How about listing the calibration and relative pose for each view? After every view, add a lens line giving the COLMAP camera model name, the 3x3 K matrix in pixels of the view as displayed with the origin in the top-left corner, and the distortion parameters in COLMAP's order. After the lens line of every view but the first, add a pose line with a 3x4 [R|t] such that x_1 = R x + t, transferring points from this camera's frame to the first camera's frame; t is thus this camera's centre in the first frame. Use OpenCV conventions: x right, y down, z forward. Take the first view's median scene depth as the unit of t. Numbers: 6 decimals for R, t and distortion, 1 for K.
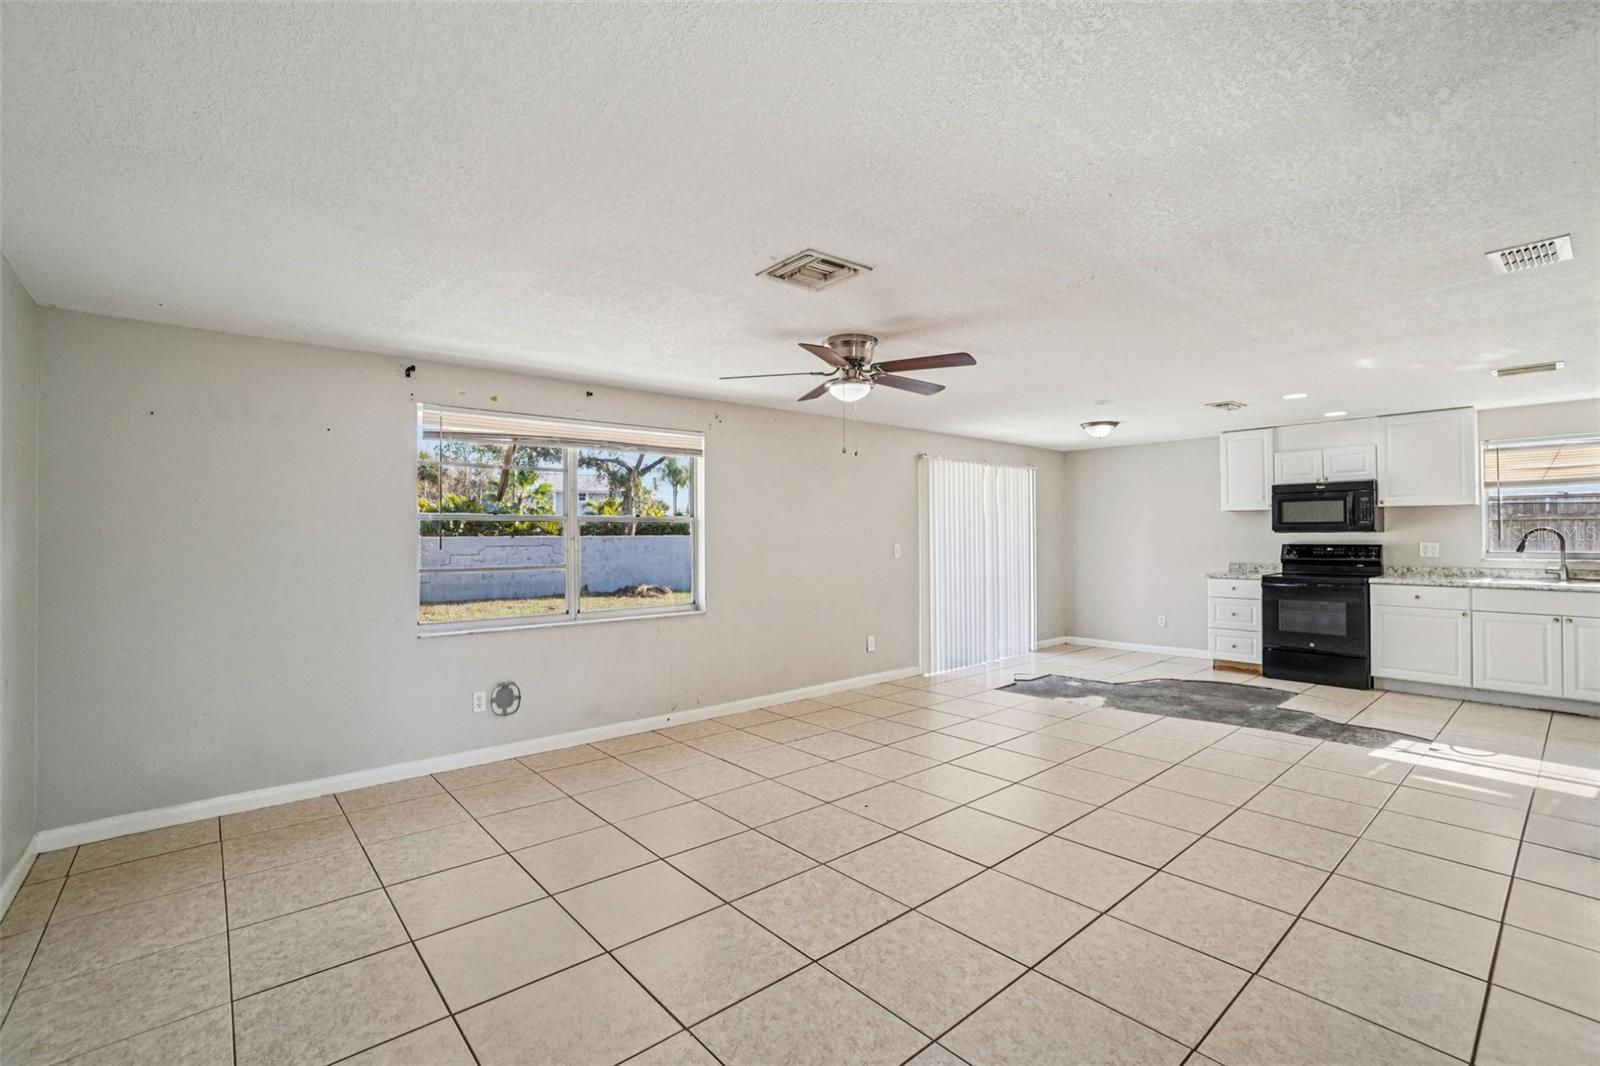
lens RADIAL K [[721.0, 0, 799.2], [0, 721.0, 529.8], [0, 0, 1]] dist [-0.031912, 0.013919]
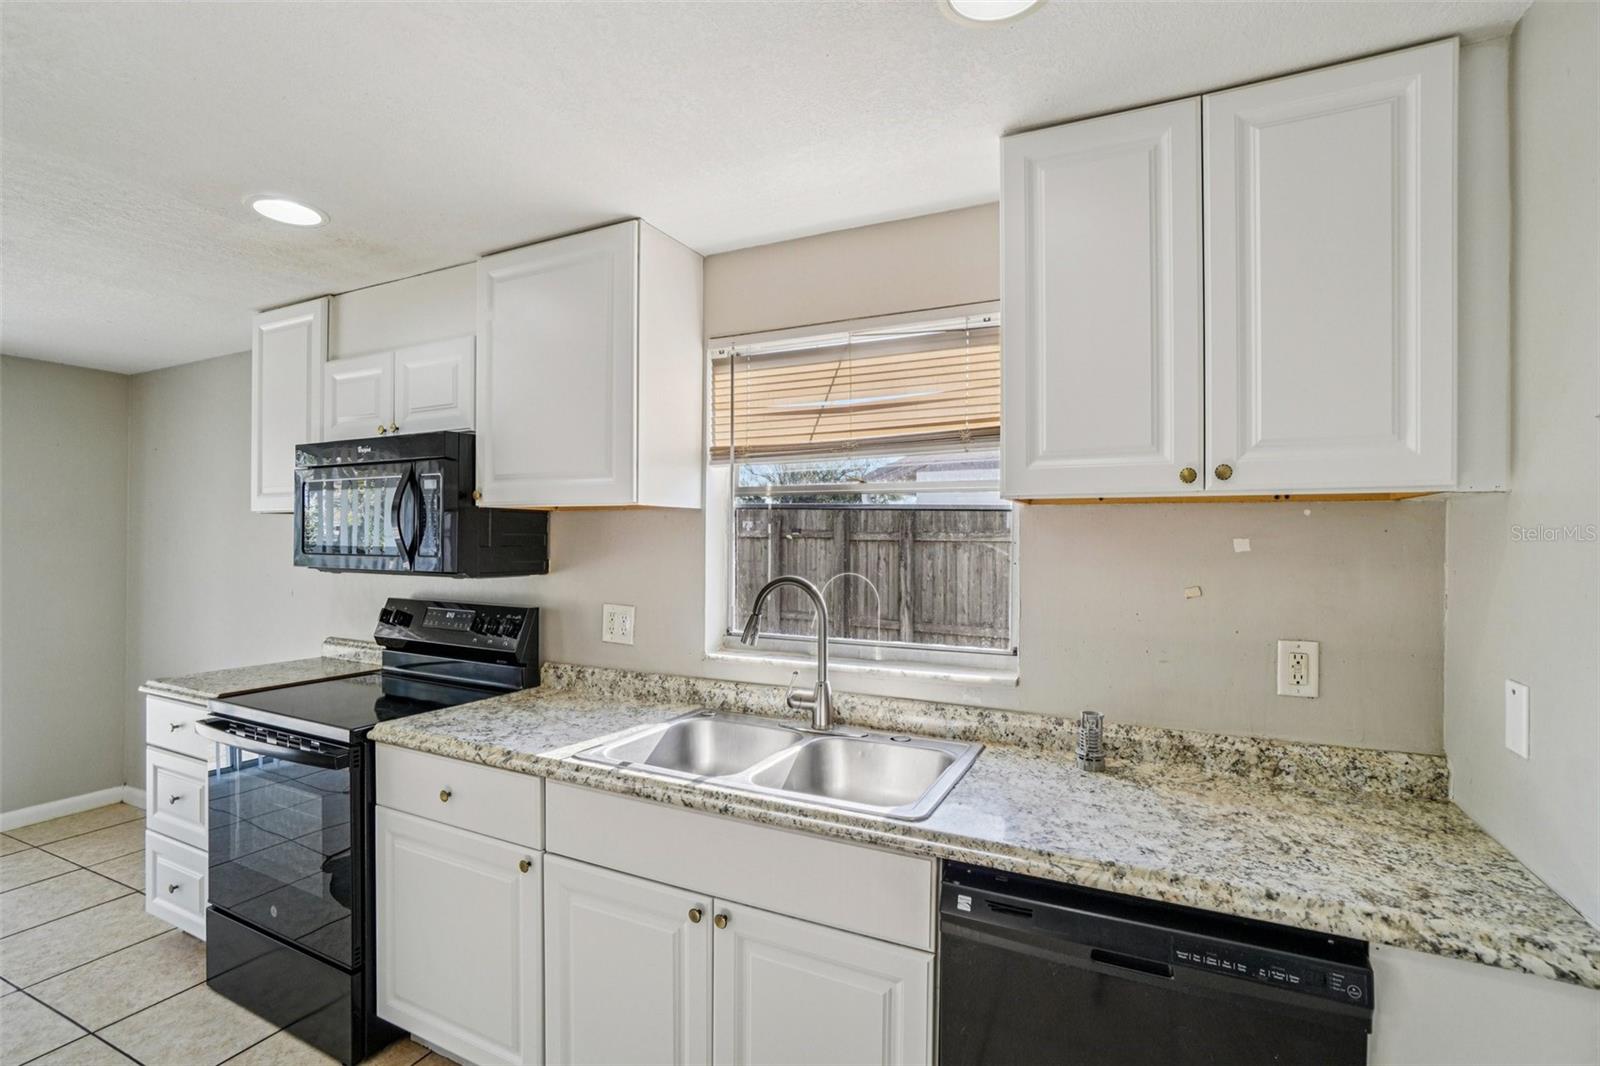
lens RADIAL K [[721.0, 0, 807.1], [0, 721.0, 544.4], [0, 0, 1]] dist [-0.031912, 0.013919]
pose [[0.920964, 0.009592, 0.389530, 0.823369], [-0.016573, 0.999757, 0.014565, -0.021685], [-0.389295, -0.019870, 0.920899, 0.597548]]
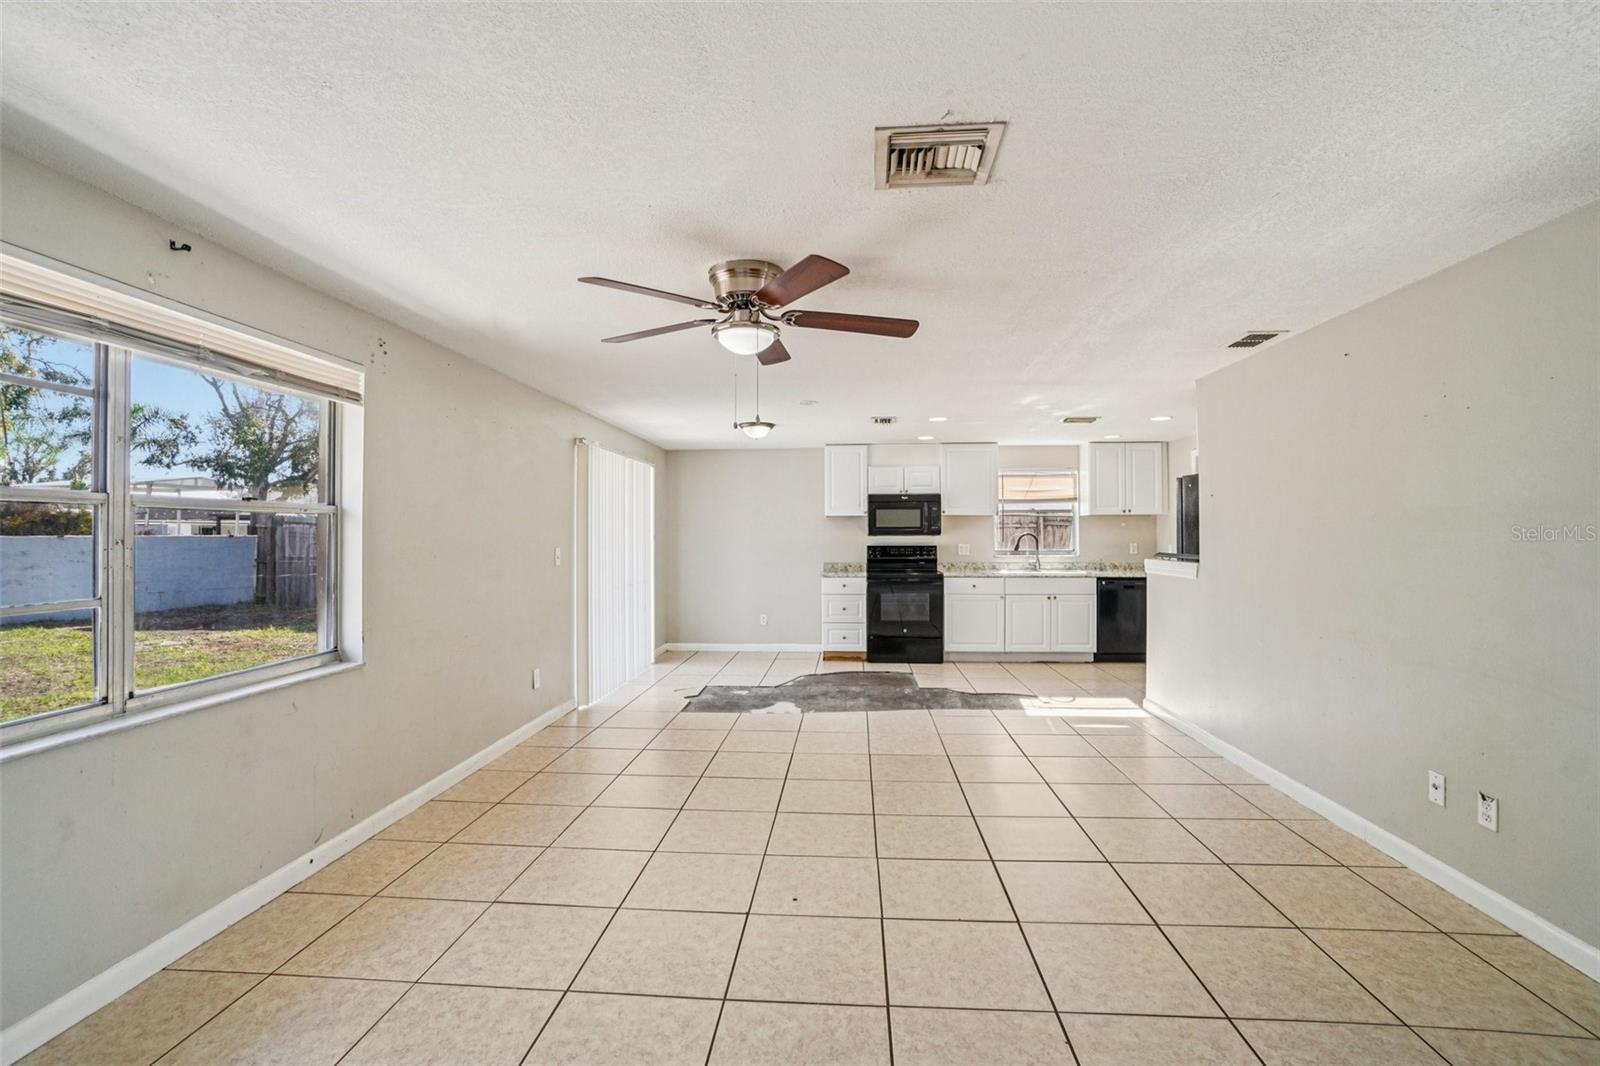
lens RADIAL K [[721.0, 0, 808.2], [0, 721.0, 524.4], [0, 0, 1]] dist [-0.031912, 0.013919]
pose [[0.706506, 0.015834, 0.707530, -0.245534], [-0.008199, 0.999866, -0.014189, 0.003415], [-0.707660, 0.004224, 0.706541, 0.265768]]
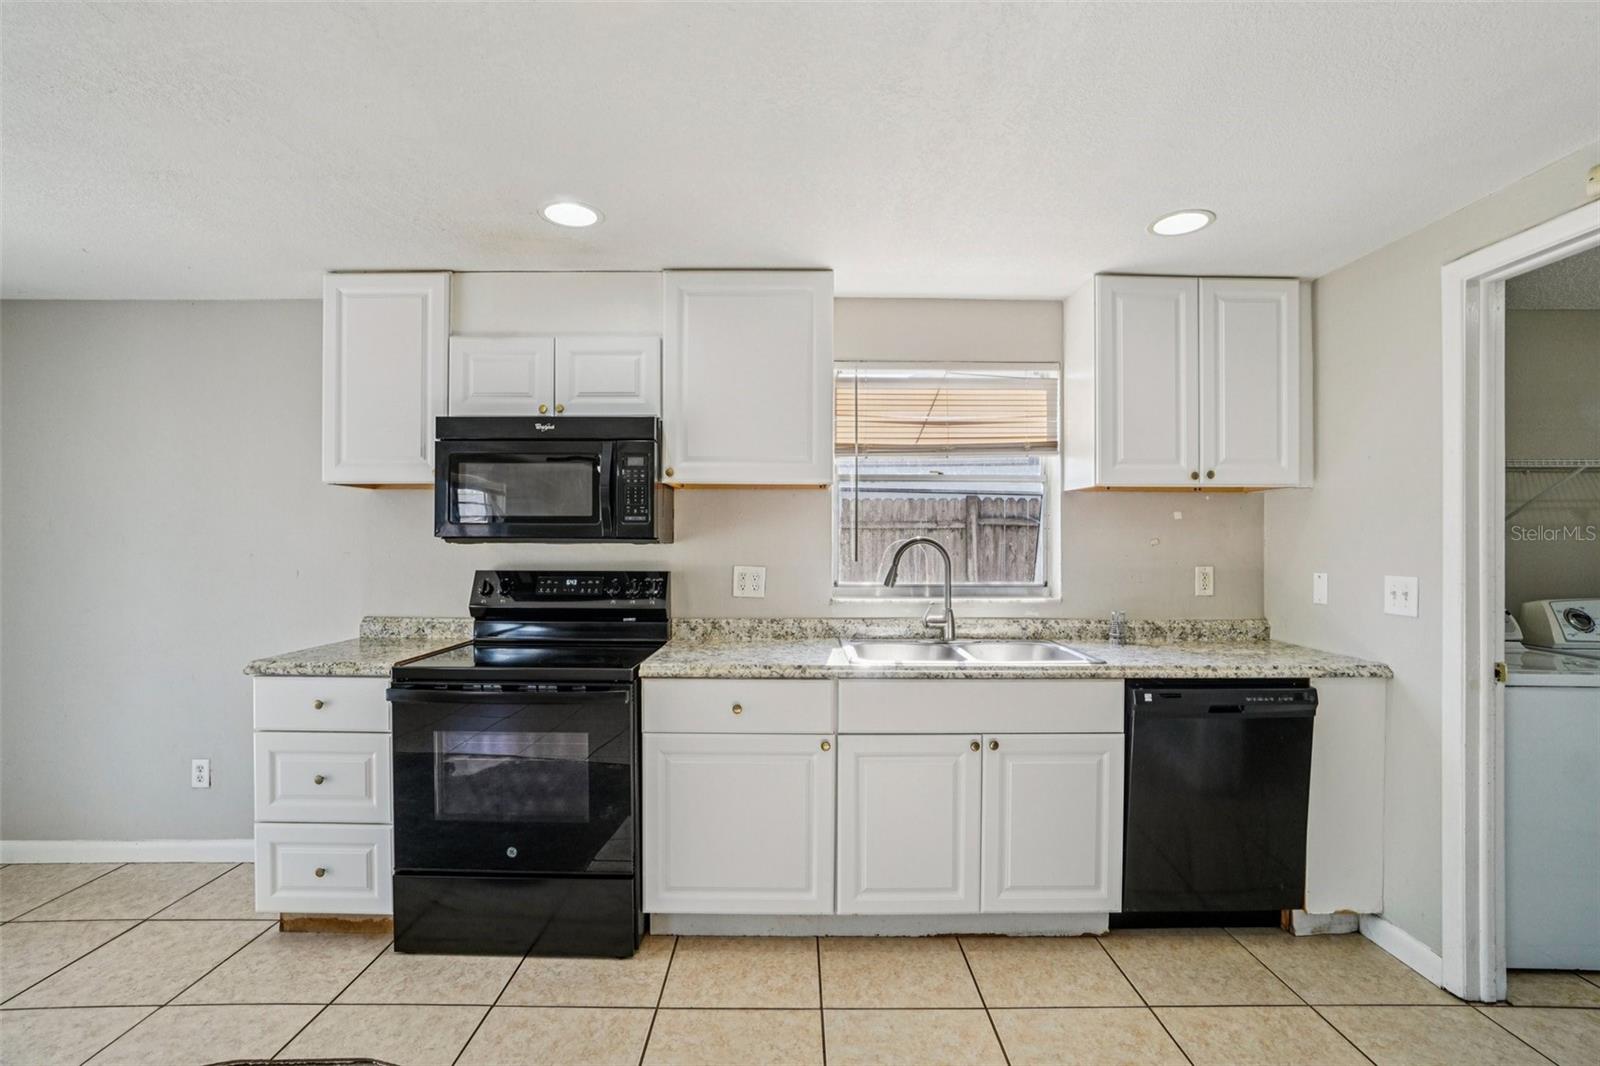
lens RADIAL K [[721.0, 0, 799.8], [0, 721.0, 546.3], [0, 0, 1]] dist [-0.031912, 0.013919]
pose [[0.654523, 0.001502, 0.756041, 0.542731], [-0.015080, 0.999825, 0.011069, -0.000918], [-0.755892, -0.018646, 0.654431, 0.654641]]
